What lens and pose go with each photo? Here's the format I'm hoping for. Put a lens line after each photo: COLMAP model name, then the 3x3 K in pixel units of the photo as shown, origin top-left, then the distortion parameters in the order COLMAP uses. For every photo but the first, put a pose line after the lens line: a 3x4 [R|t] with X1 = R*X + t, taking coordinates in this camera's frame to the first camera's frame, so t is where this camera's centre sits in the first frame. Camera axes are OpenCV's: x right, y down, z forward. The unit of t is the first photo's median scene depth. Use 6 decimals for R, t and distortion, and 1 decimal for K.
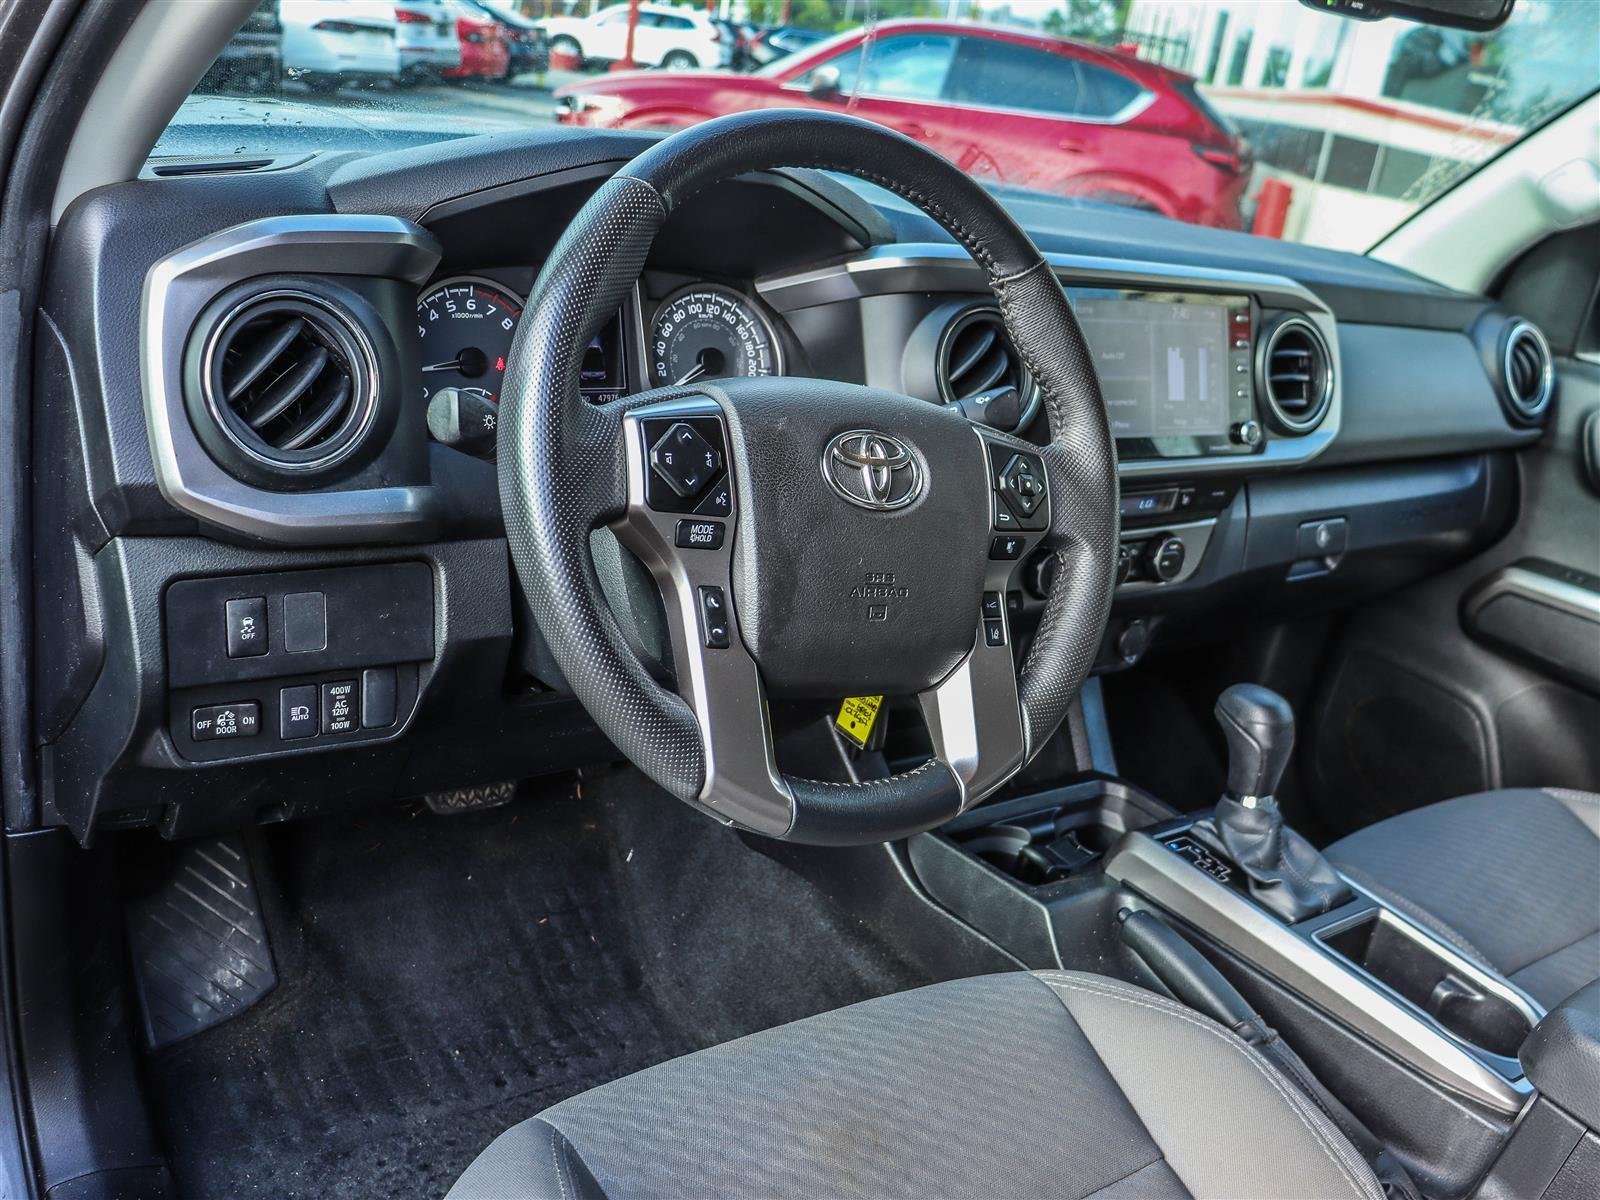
lens RADIAL K [[1413.3, 0, 798.7], [0, 1413.3, 511.9], [0, 0, 1]] dist [-0.122071, 0.000958]
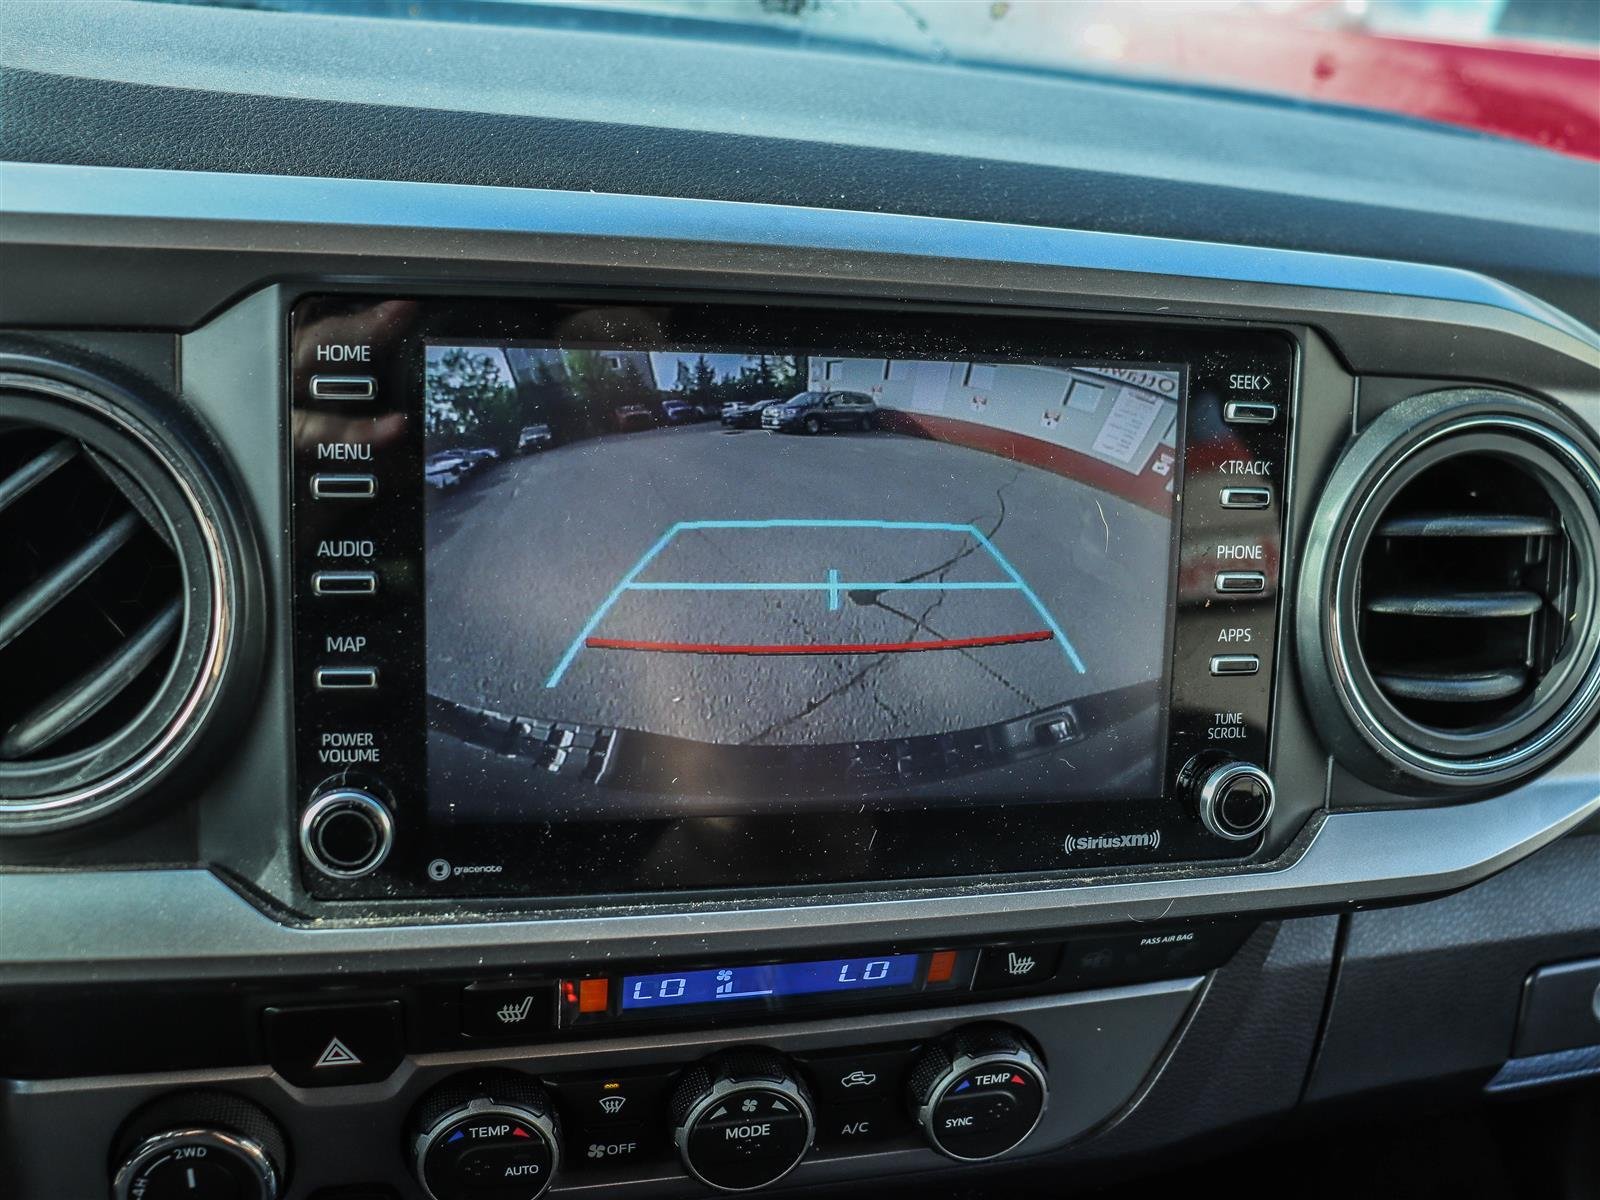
lens RADIAL K [[1413.3, 0, 798.7], [0, 1413.3, 511.9], [0, 0, 1]] dist [-0.122071, 0.000958]
pose [[0.931833, 0.100916, -0.348572, 0.053971], [-0.088247, 0.994736, 0.052080, -0.020199], [0.351993, -0.017769, 0.935834, 0.112595]]
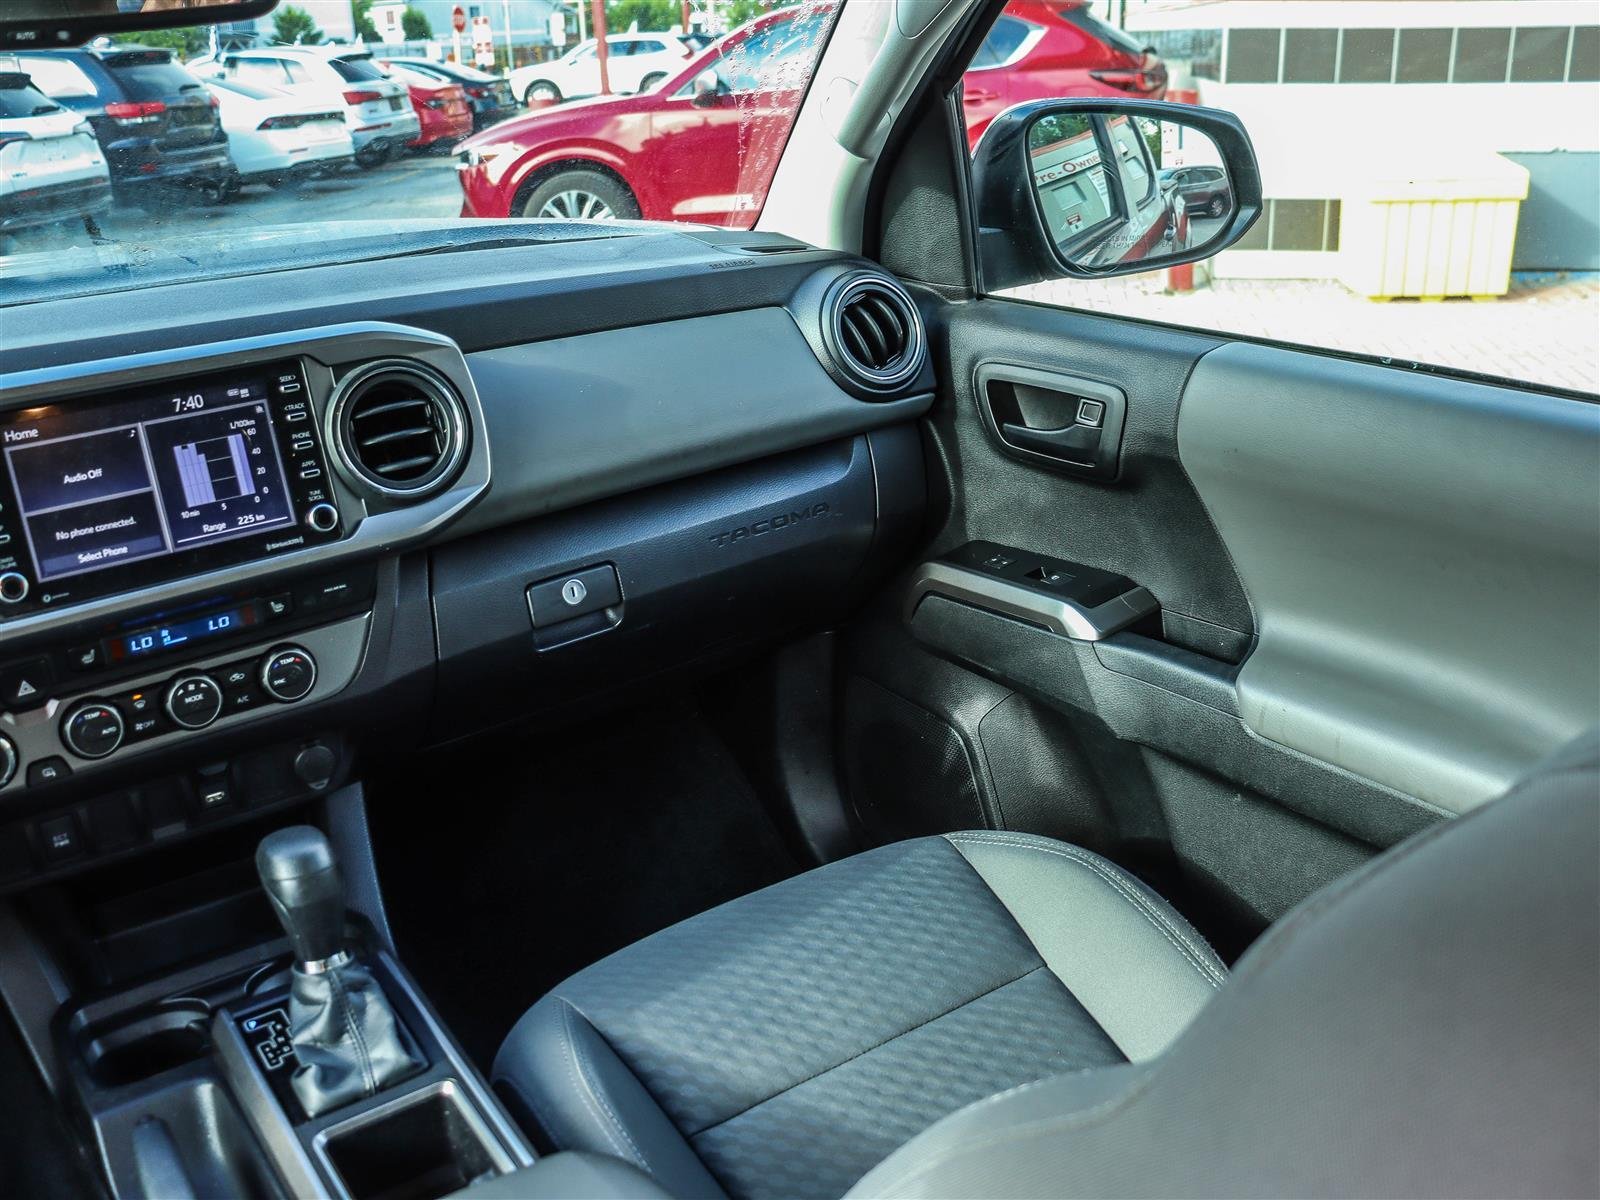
lens RADIAL K [[1413.3, 0, 798.7], [0, 1413.3, 511.9], [0, 0, 1]] dist [-0.122071, 0.000958]
pose [[0.980818, -0.189172, -0.047001, 0.104928], [0.189325, 0.981914, -0.001210, -0.000715], [0.046380, -0.007712, 0.998894, 0.027131]]
